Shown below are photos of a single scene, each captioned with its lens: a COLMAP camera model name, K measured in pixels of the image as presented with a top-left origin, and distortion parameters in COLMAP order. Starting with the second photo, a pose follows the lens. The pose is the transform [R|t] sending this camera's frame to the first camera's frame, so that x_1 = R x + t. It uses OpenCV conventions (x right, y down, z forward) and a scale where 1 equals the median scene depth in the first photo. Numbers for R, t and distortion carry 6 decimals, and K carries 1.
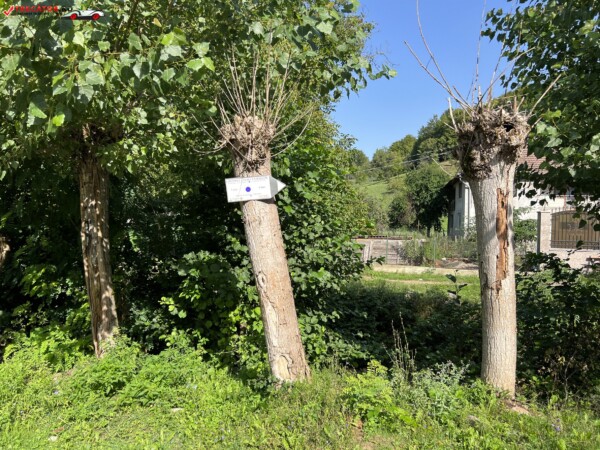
lens RADIAL K [[459.1, 0, 304.7], [0, 459.1, 222.7], [0, 0, 1]] dist [0.030035, -0.027964]
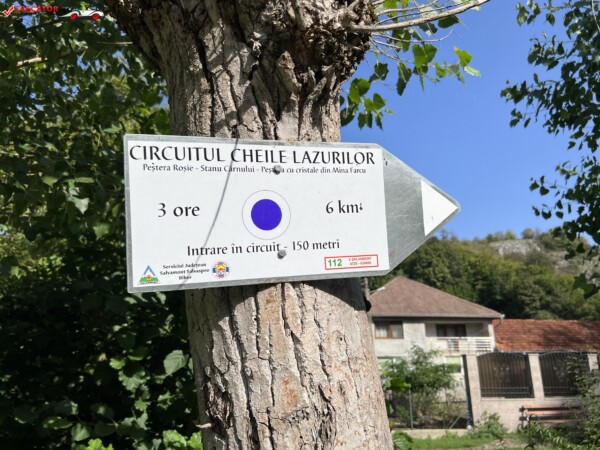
lens RADIAL K [[459.1, 0, 304.4], [0, 459.1, 227.0], [0, 0, 1]] dist [0.030035, -0.027964]
pose [[0.960134, 0.054456, 0.274183, -0.152333], [0.030681, 0.954387, -0.296991, -0.017890], [-0.277850, 0.293564, 0.914669, 0.831383]]
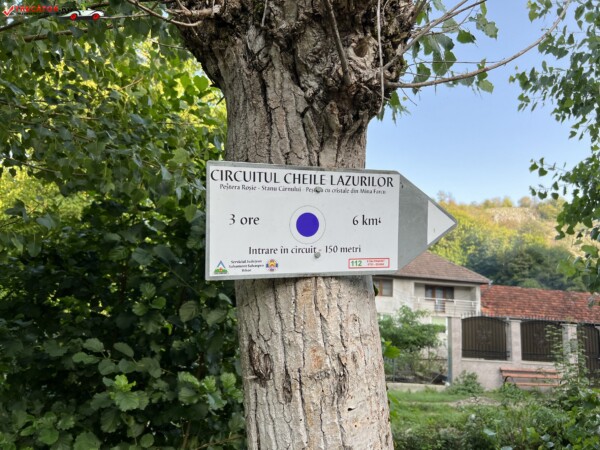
lens RADIAL K [[459.1, 0, 297.8], [0, 459.1, 222.0], [0, 0, 1]] dist [0.030035, -0.027964]
pose [[0.956843, 0.093552, 0.275135, -0.183224], [-0.036491, 0.977952, -0.205619, -0.028589], [-0.288305, 0.186705, 0.939160, 0.786600]]
